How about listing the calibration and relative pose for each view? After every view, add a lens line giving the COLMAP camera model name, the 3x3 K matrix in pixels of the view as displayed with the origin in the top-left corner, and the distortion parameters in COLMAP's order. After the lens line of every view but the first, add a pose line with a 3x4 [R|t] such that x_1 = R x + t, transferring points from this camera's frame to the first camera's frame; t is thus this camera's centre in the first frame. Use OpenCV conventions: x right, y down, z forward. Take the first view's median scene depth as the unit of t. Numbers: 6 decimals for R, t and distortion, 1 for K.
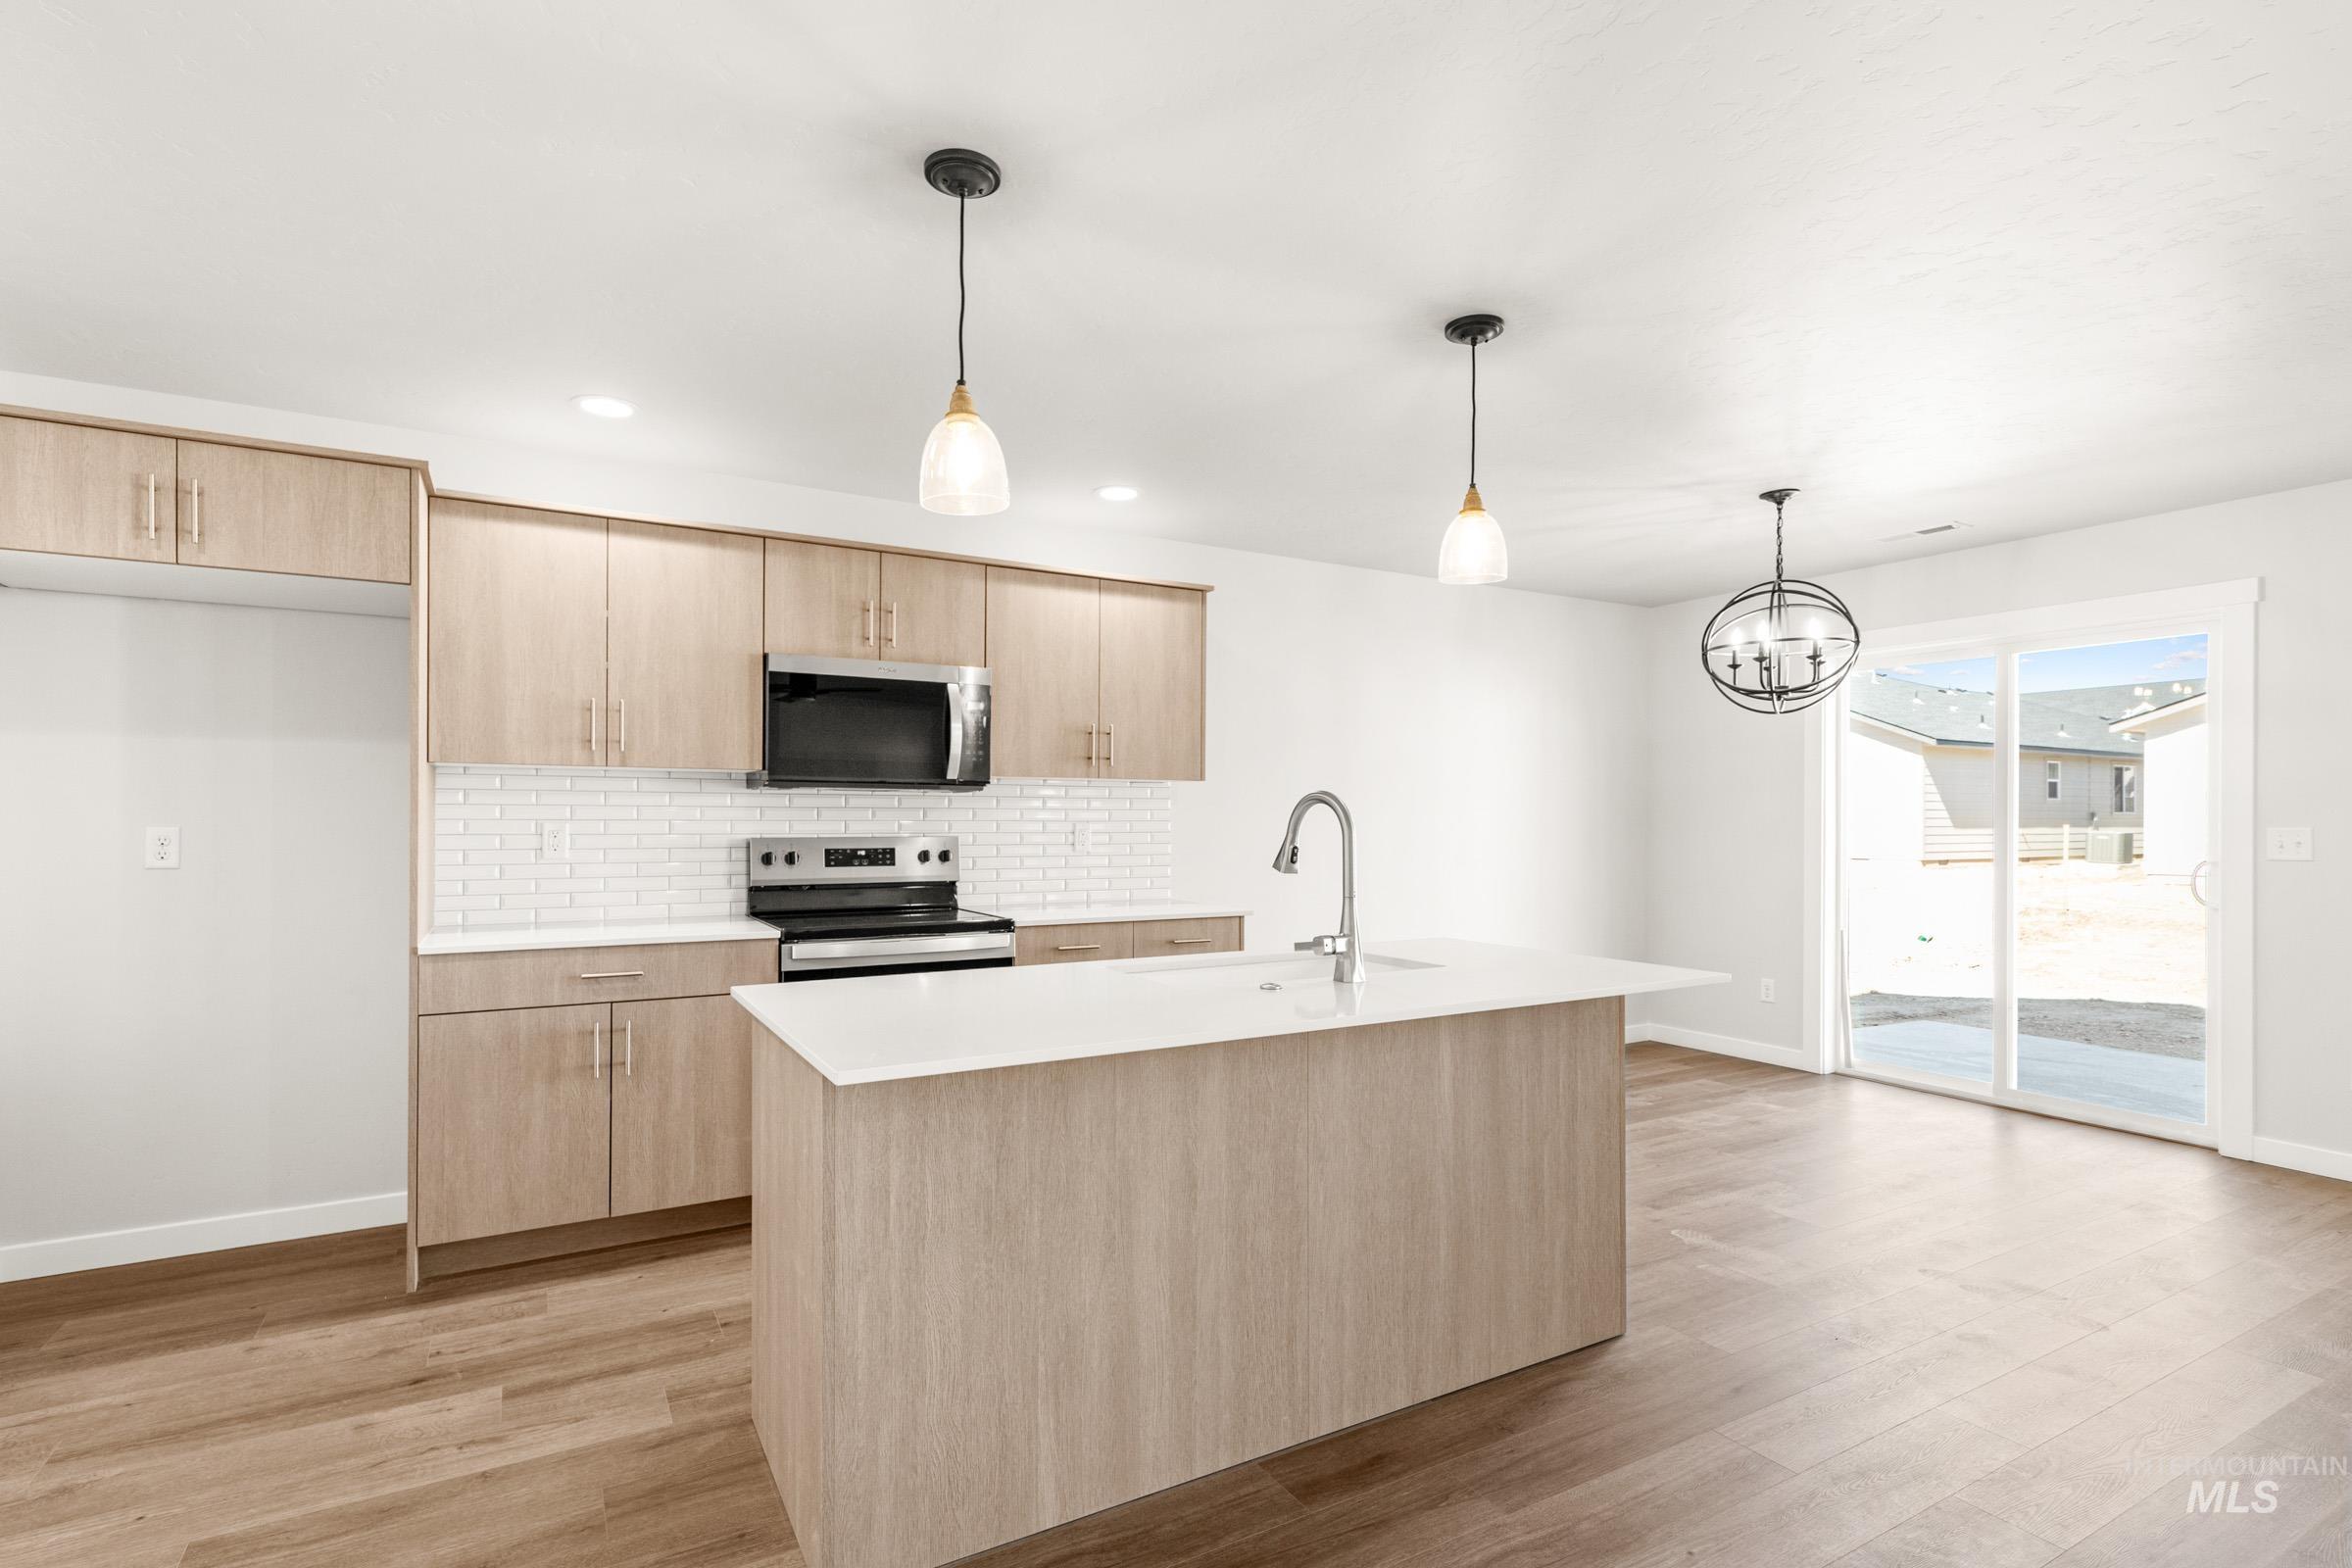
lens RADIAL K [[1131.6, 0, 1181.3], [0, 1131.6, 811.7], [0, 0, 1]] dist [0.003958, 0.001504]
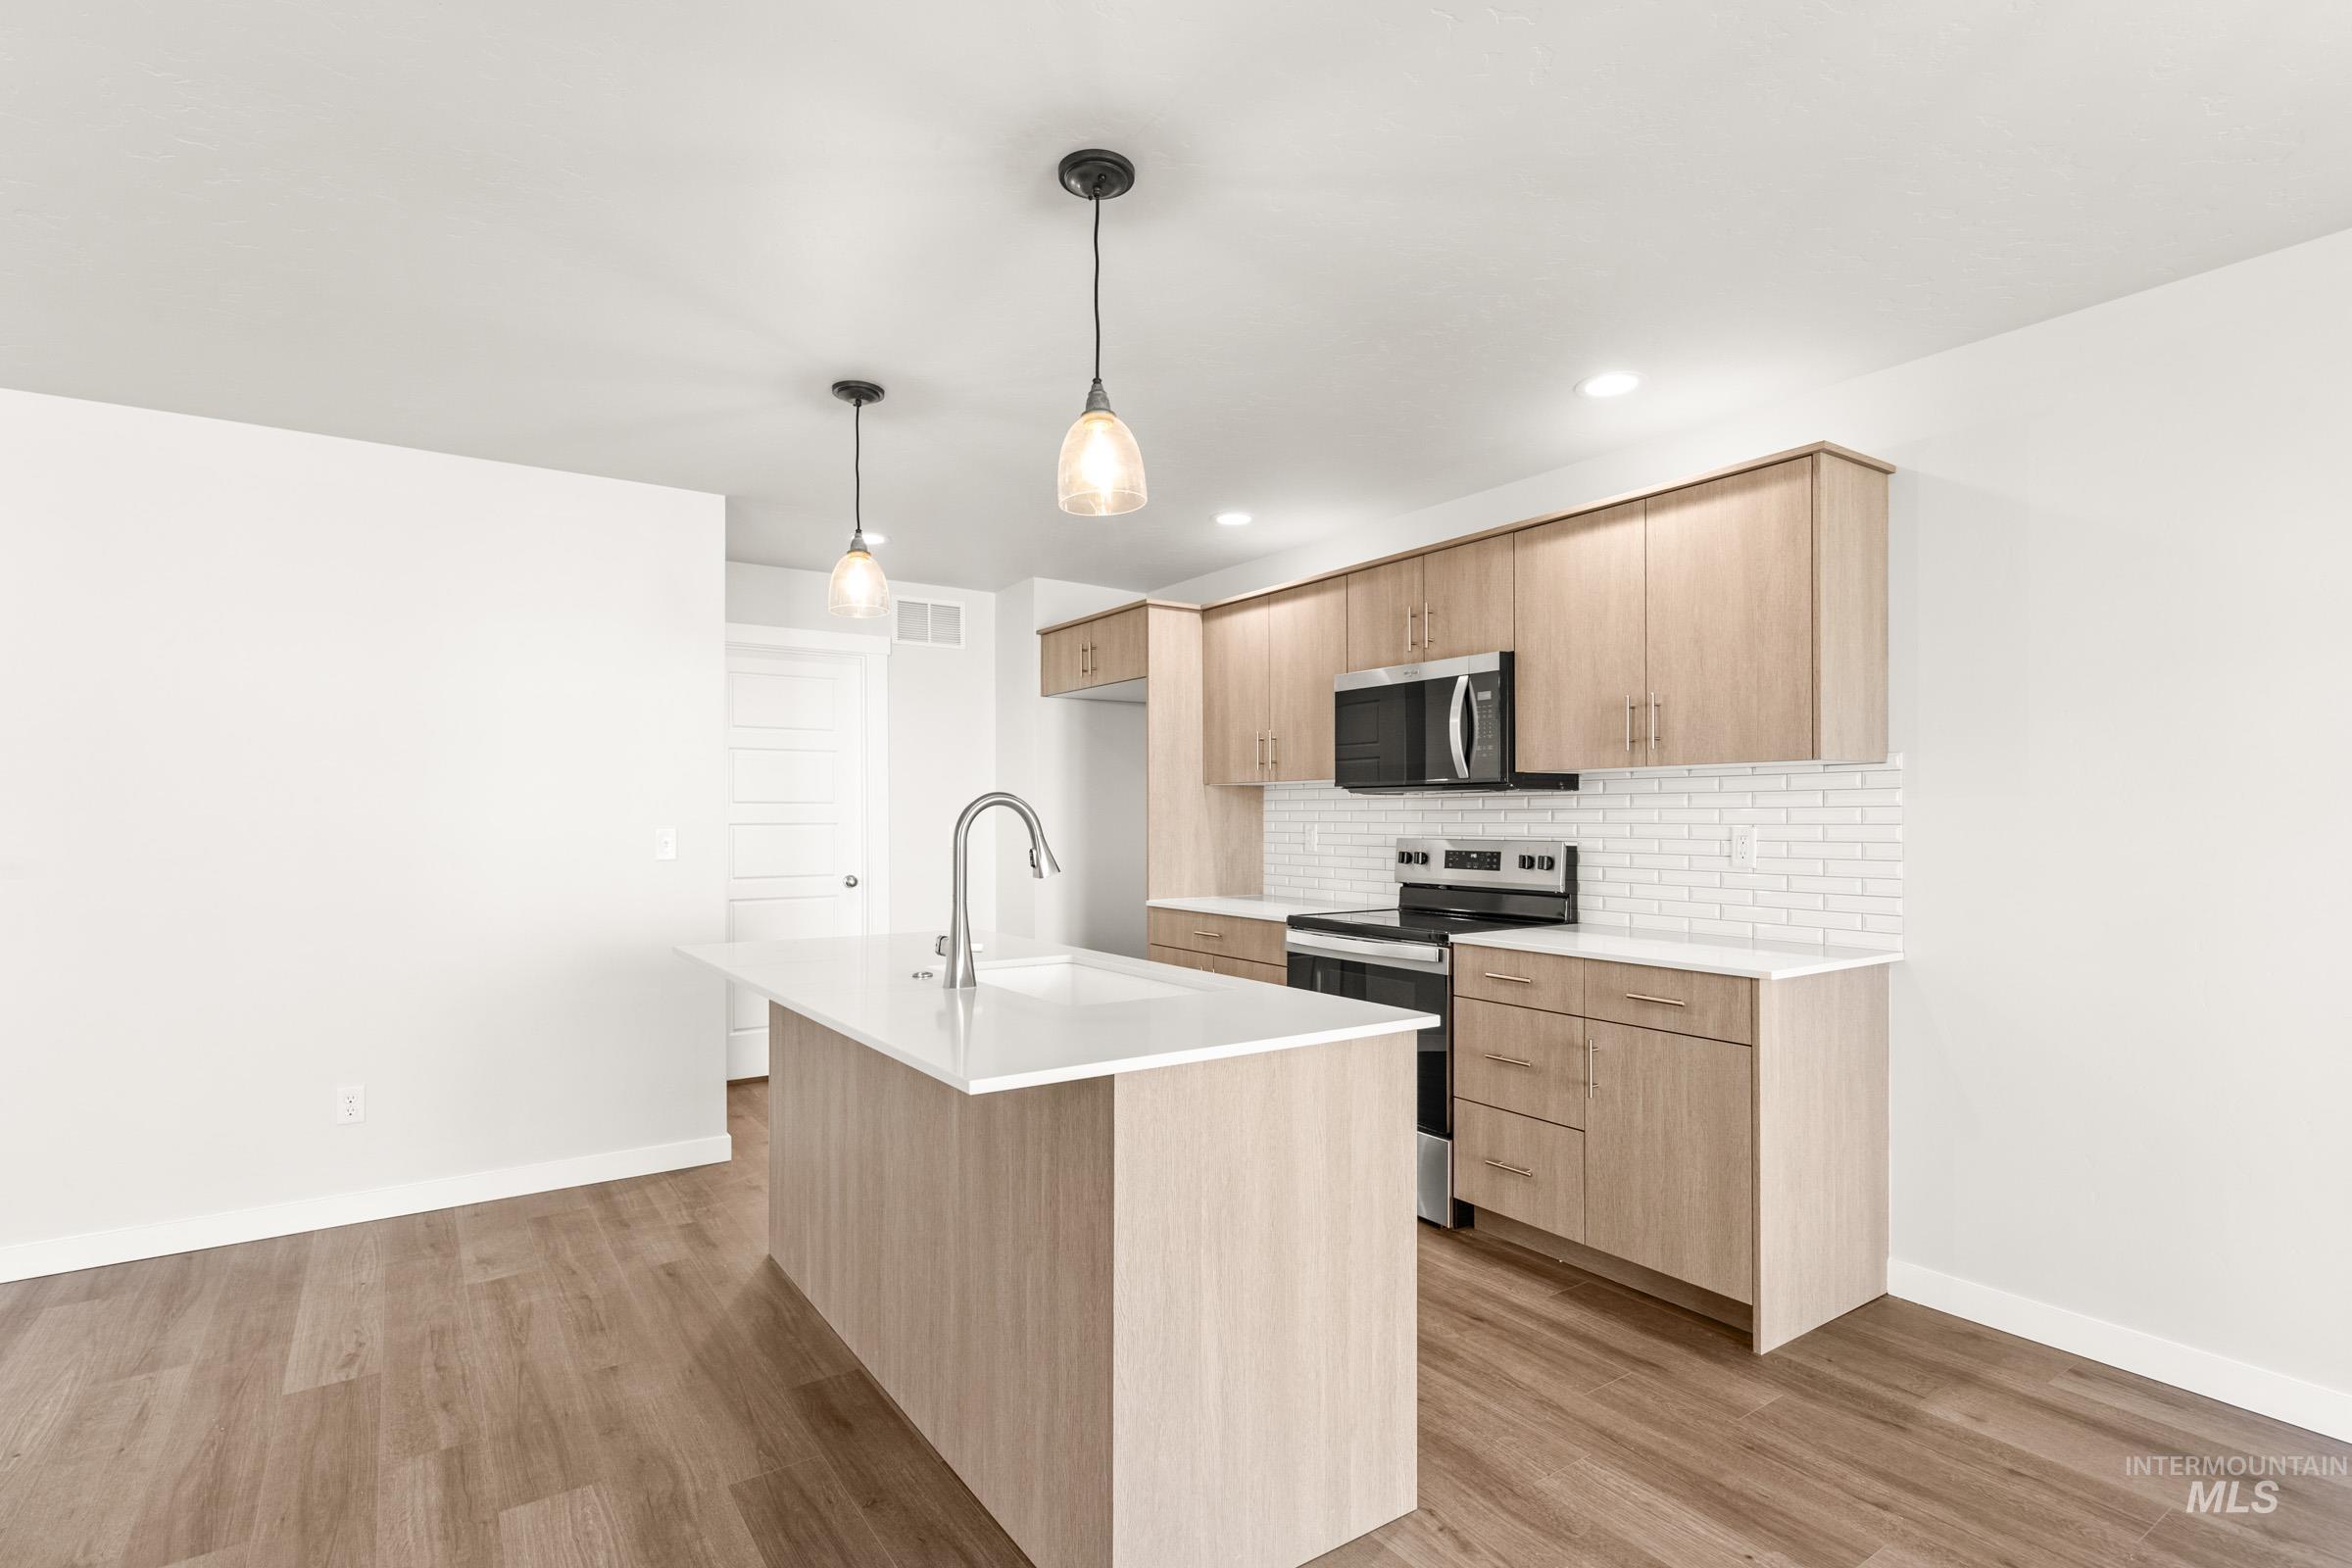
lens RADIAL K [[1131.6, 0, 1174.7], [0, 1131.6, 824.1], [0, 0, 1]] dist [0.003958, 0.001504]
pose [[0.074108, 0.001350, -0.997249, 0.752497], [0.004887, 0.999987, 0.001717, 0.006512], [0.997238, -0.005001, 0.074100, 0.740022]]
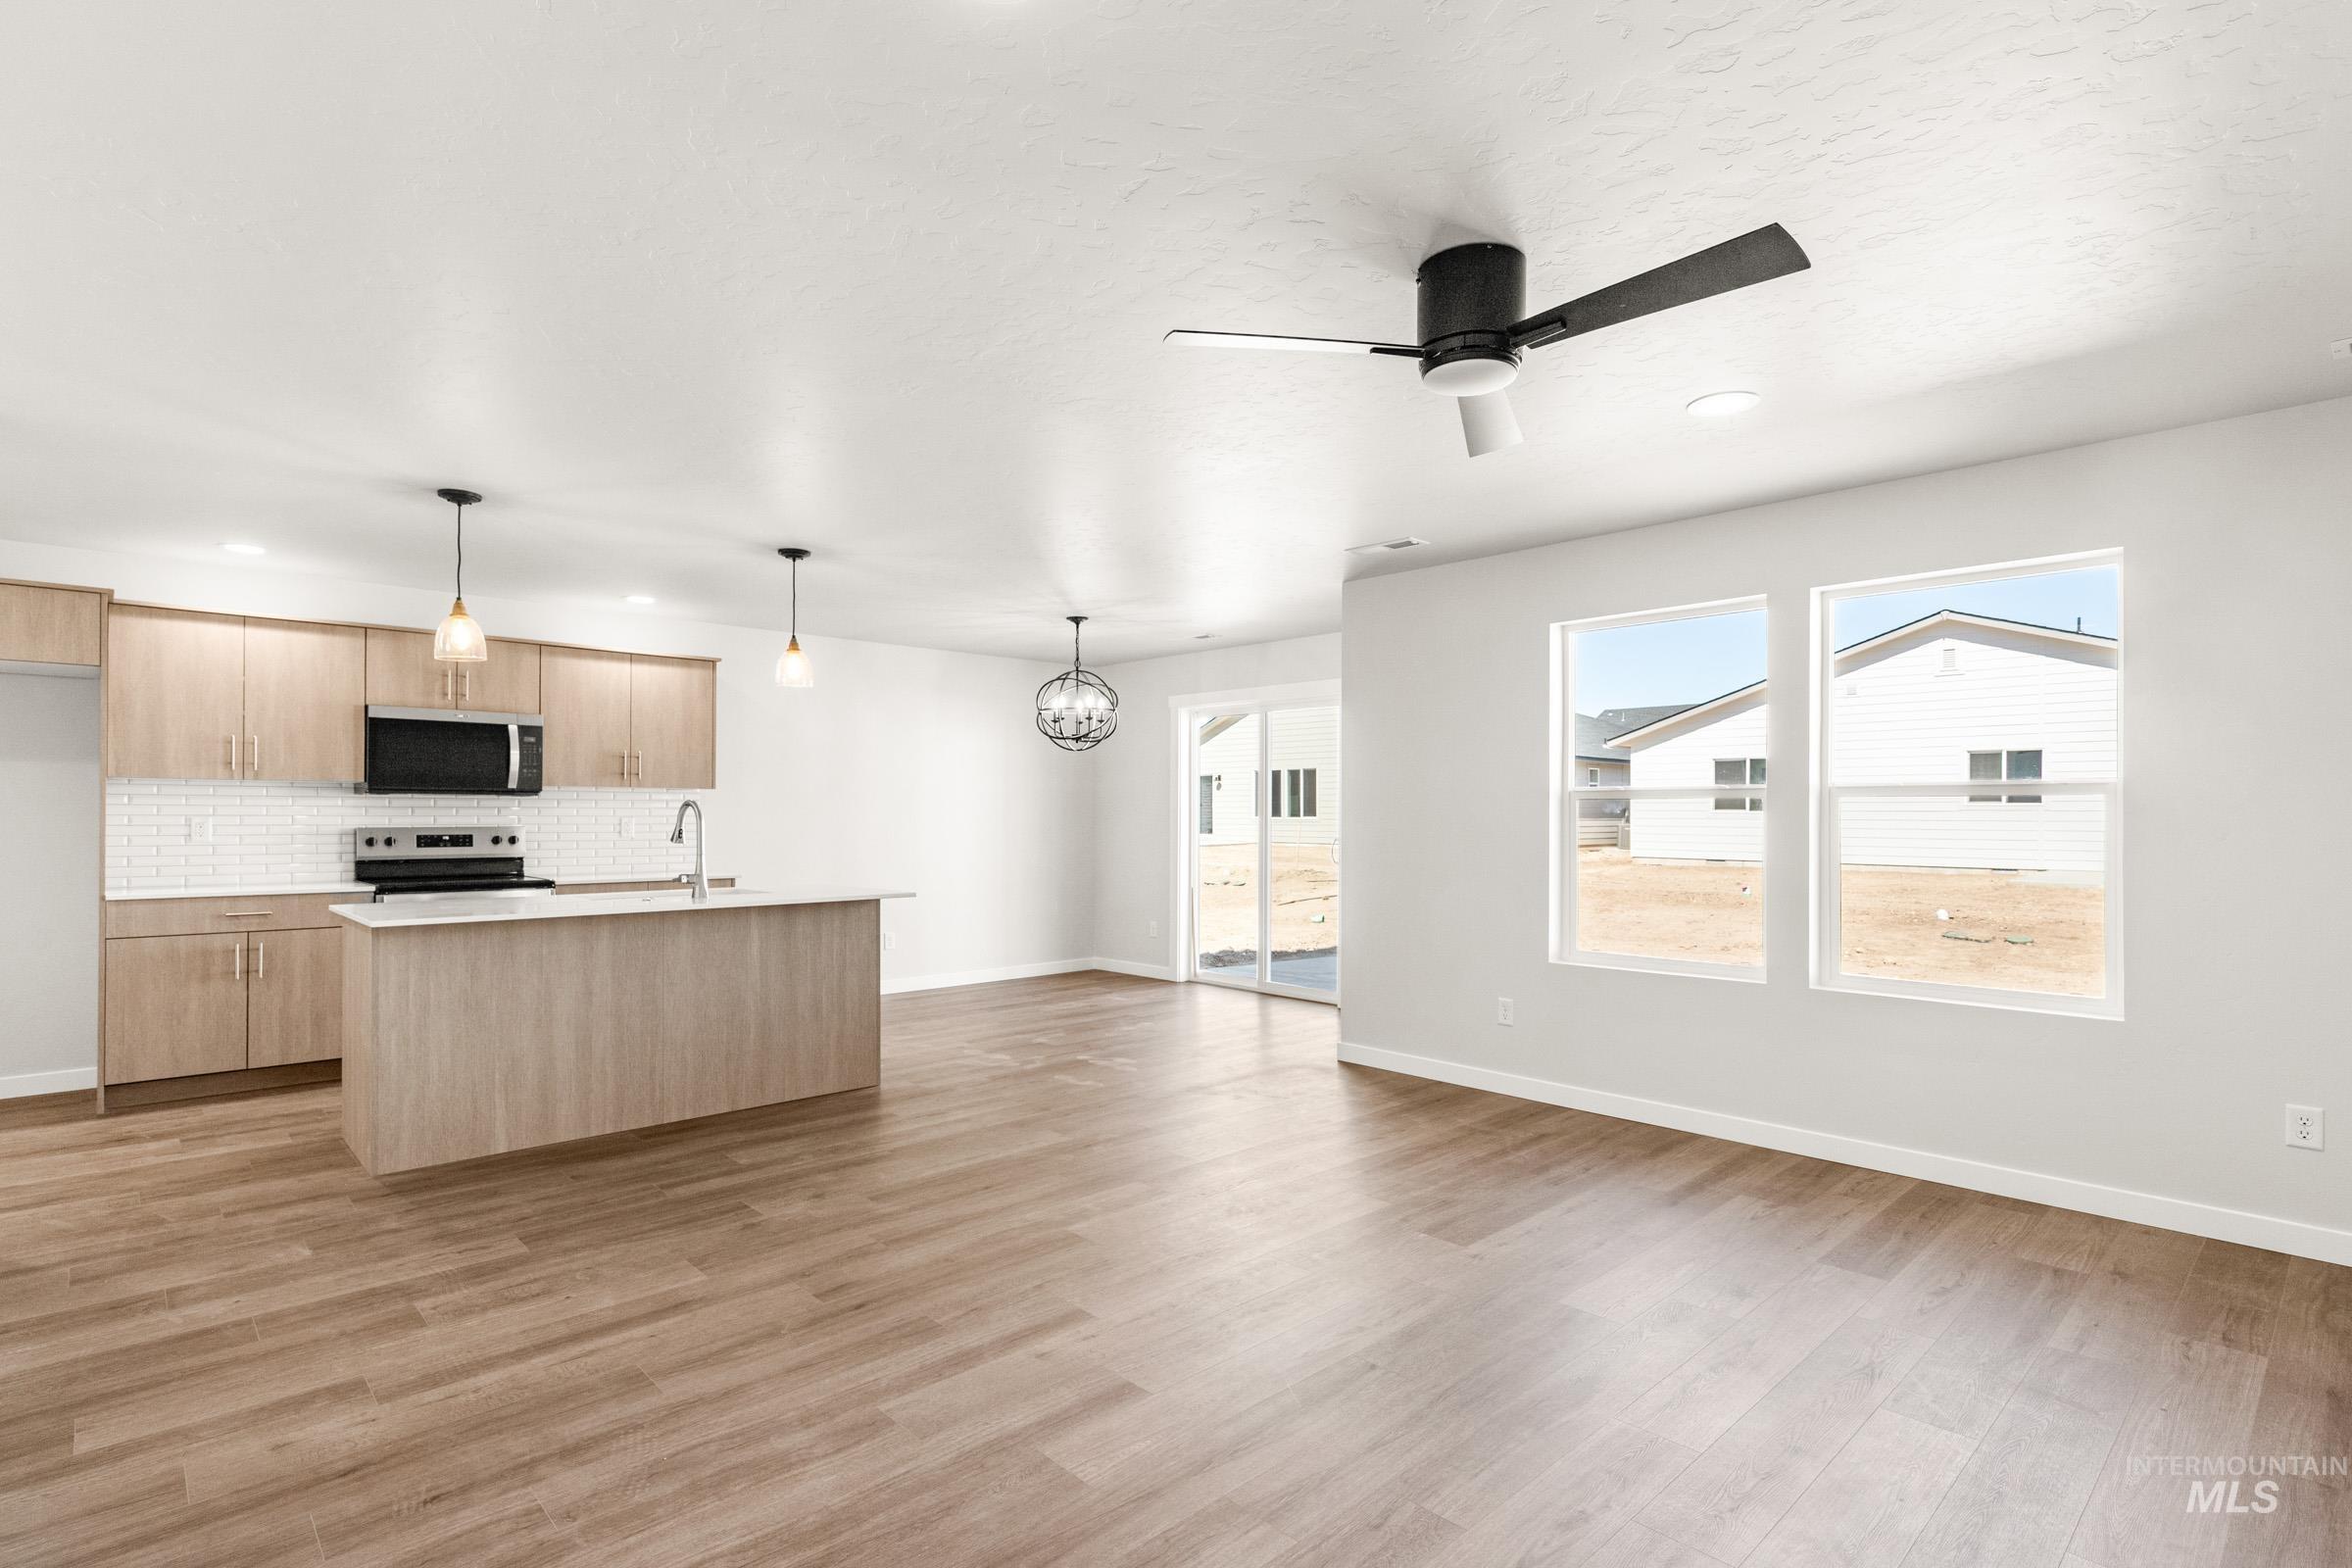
lens RADIAL K [[1131.6, 0, 1191.6], [0, 1131.6, 807.1], [0, 0, 1]] dist [0.003958, 0.001504]
pose [[0.970839, 0.000905, 0.239729, 0.332775], [-0.000698, 0.999999, -0.000948, -0.002830], [-0.239730, 0.000754, 0.970839, -0.720380]]
